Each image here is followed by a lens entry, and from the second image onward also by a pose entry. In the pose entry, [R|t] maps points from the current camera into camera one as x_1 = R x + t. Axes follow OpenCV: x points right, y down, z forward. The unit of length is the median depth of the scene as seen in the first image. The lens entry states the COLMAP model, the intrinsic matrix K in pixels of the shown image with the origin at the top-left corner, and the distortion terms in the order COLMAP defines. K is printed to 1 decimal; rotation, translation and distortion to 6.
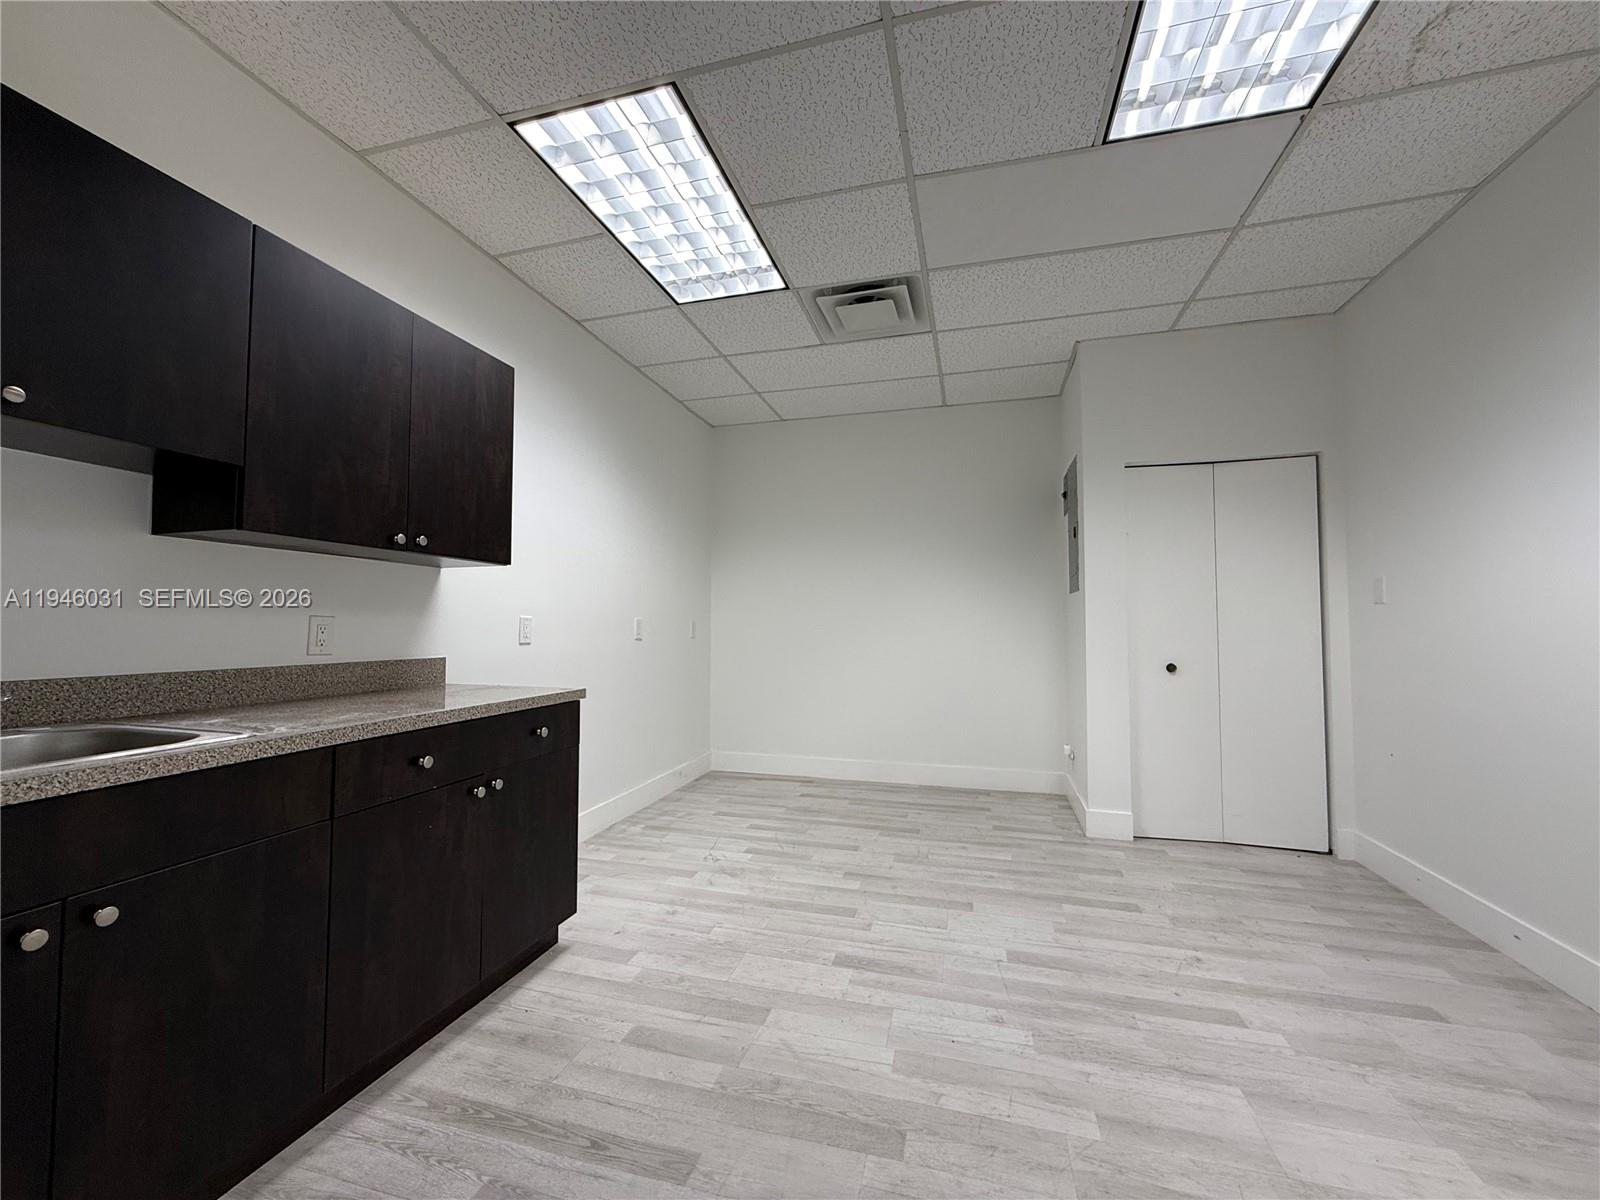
lens RADIAL K [[637.4, 0, 794.8], [0, 637.4, 601.0], [0, 0, 1]] dist [-0.000317, -0.000013]
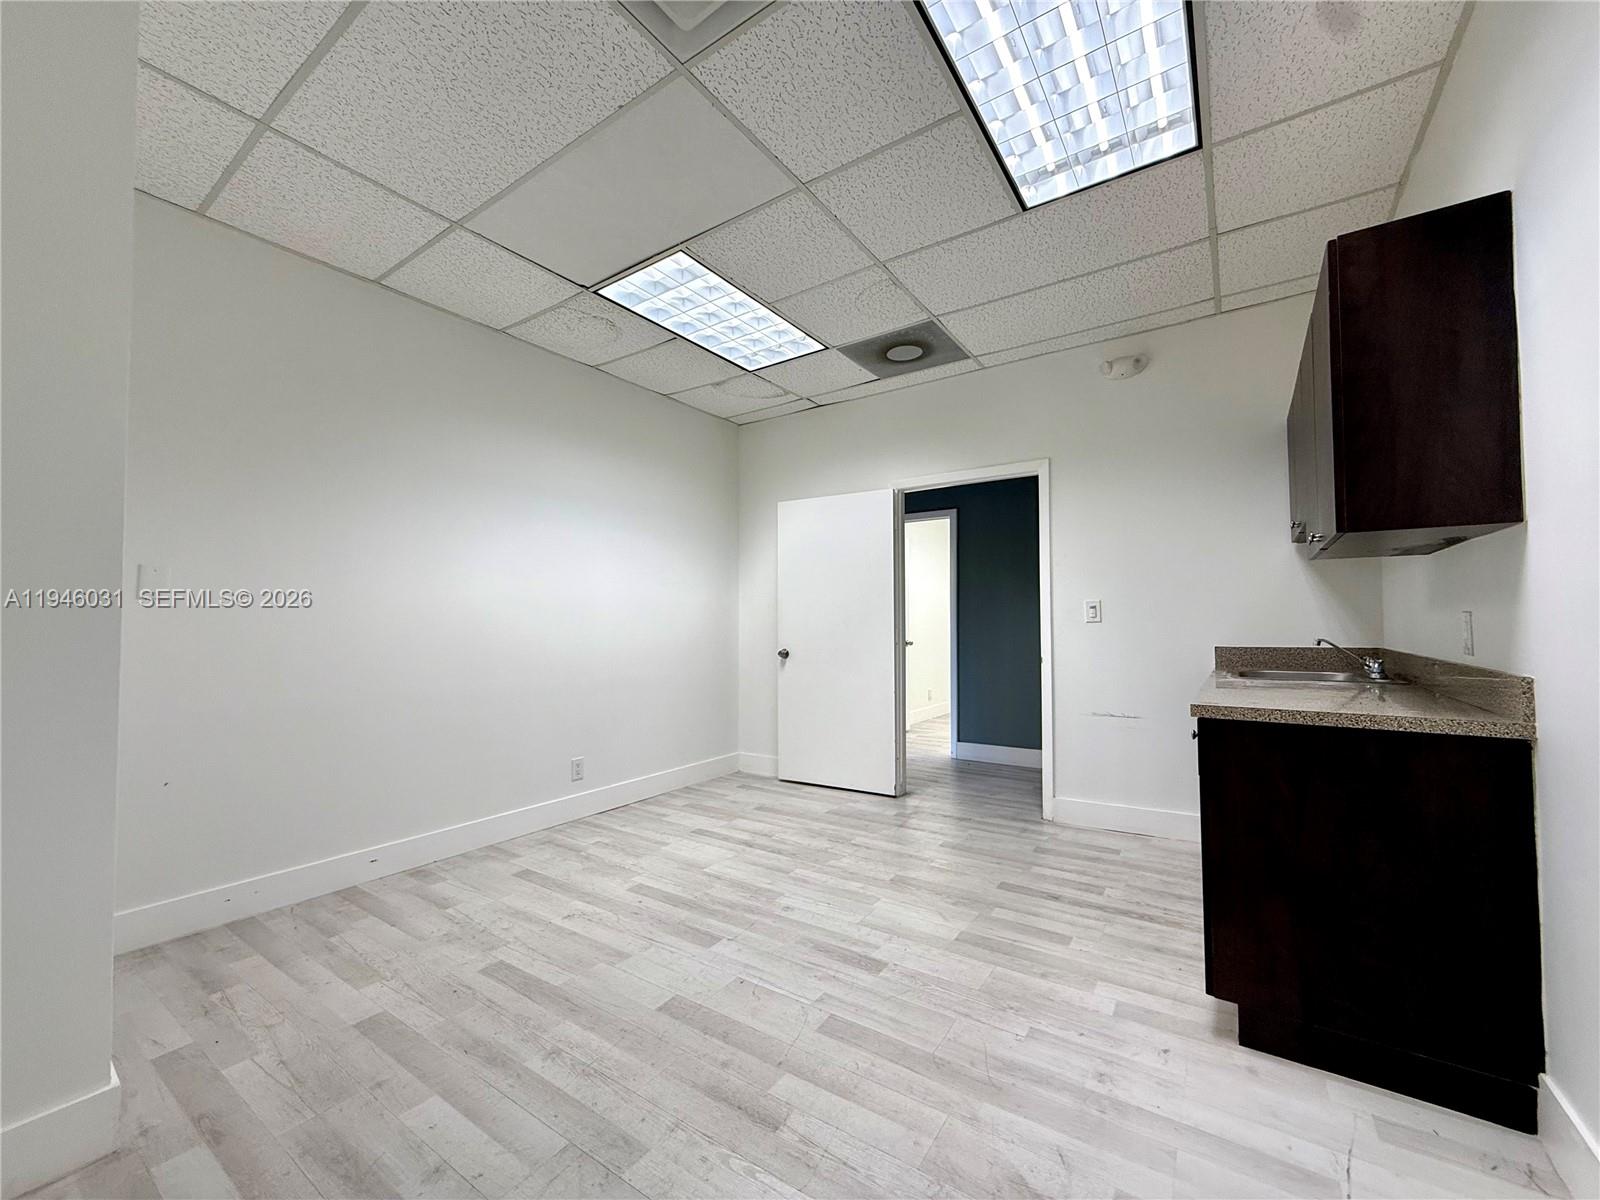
lens RADIAL K [[637.4, 0, 798.6], [0, 637.4, 600.6], [0, 0, 1]] dist [-0.000317, -0.000013]
pose [[-0.948347, 0.015363, 0.316861, -0.127761], [-0.008315, 0.997280, -0.073238, 0.075661], [-0.317125, -0.072090, -0.945640, 1.951417]]
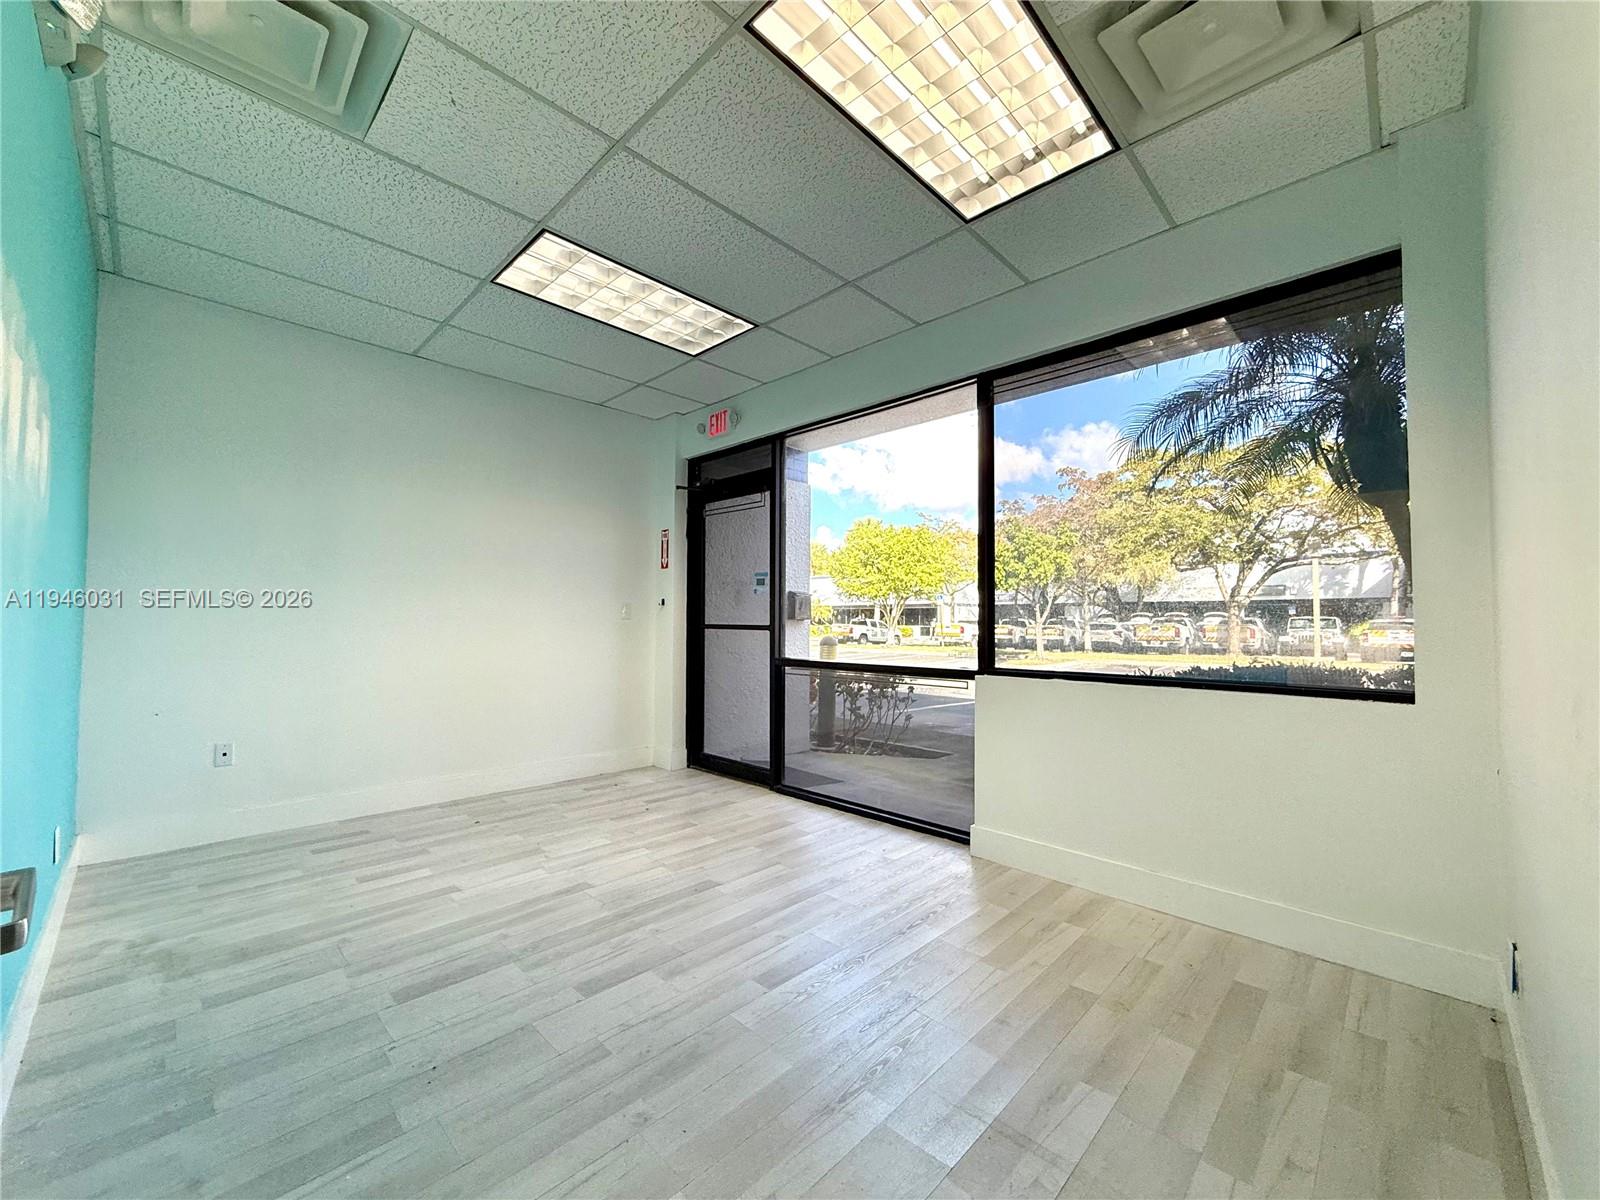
lens RADIAL K [[637.4, 0, 821.5], [0, 637.4, 634.5], [0, 0, 1]] dist [-0.000317, -0.000013]
pose [[0.885774, 0.003280, -0.464106, 0.039736], [0.017821, 0.998997, 0.041072, 0.023764], [0.463775, -0.044651, 0.884827, 0.260128]]
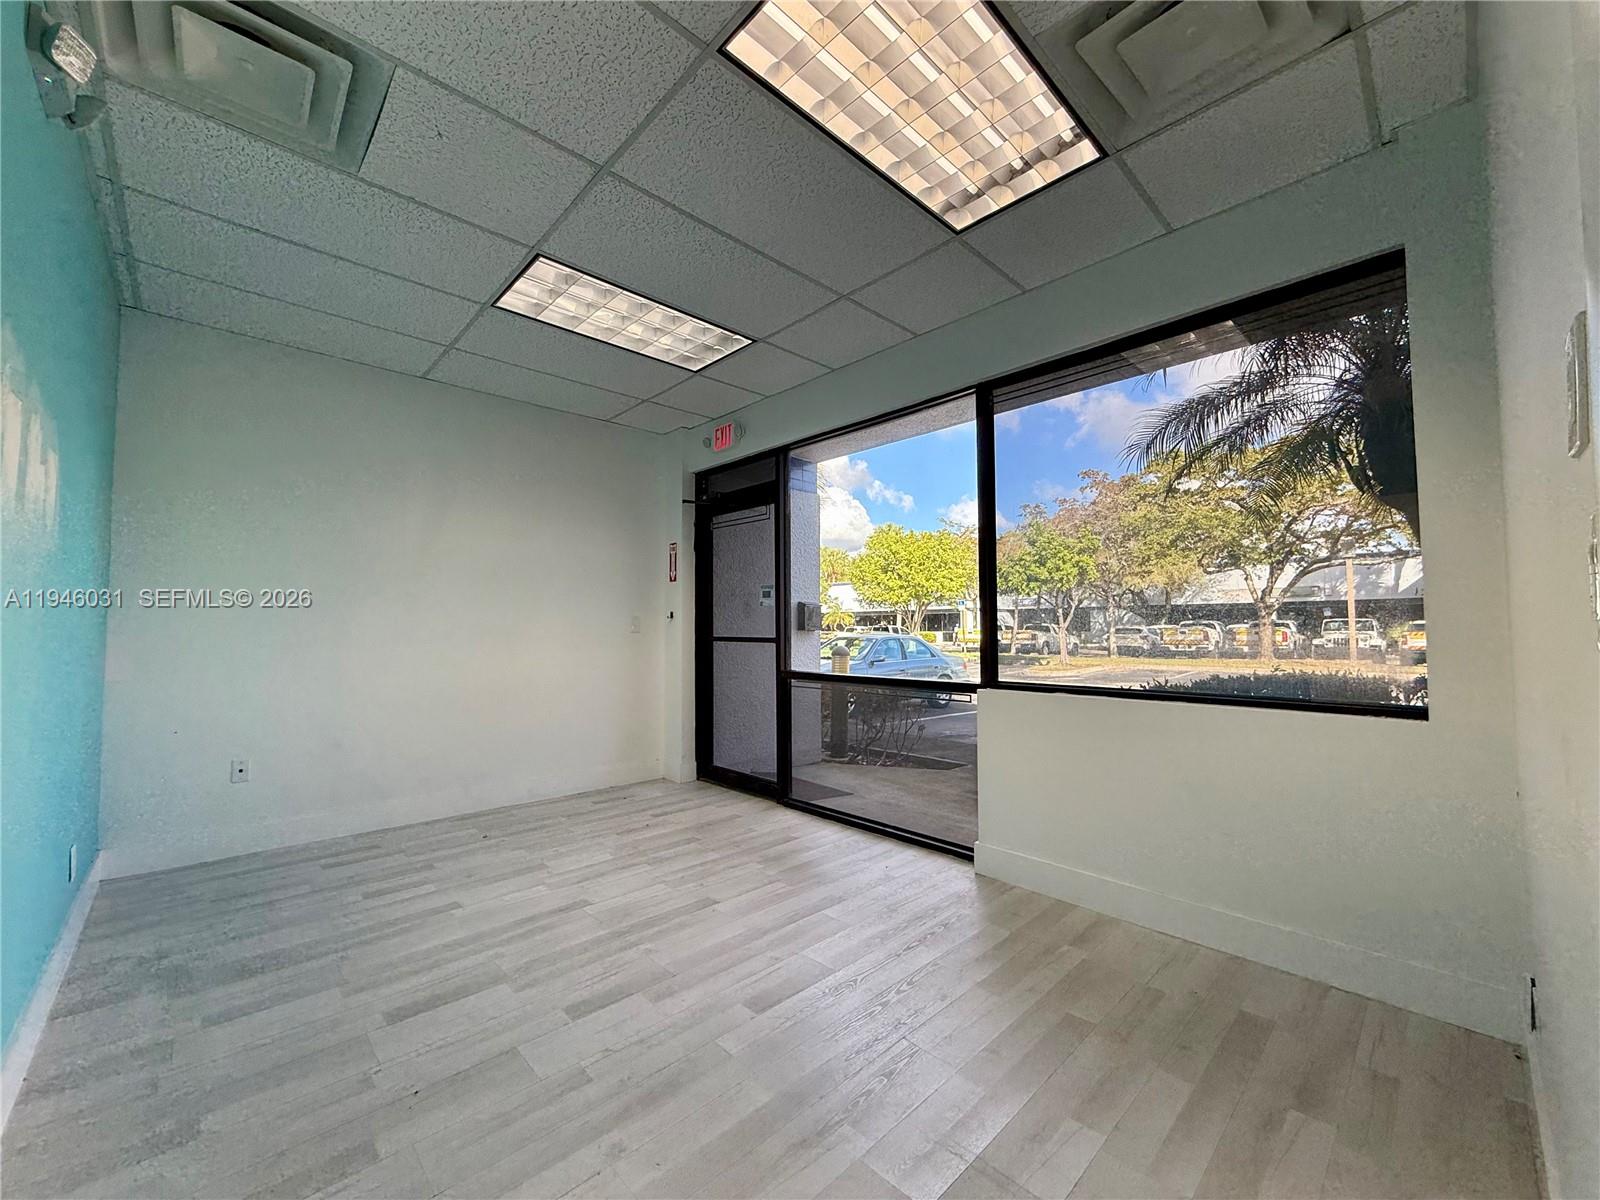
lens RADIAL K [[637.4, 0, 821.5], [0, 637.4, 634.5], [0, 0, 1]] dist [-0.000317, -0.000013]
pose [[0.868330, -0.009419, -0.495898, 0.083231], [0.028343, 0.999128, 0.030653, 0.006105], [0.495177, -0.040672, 0.867840, 0.295202]]
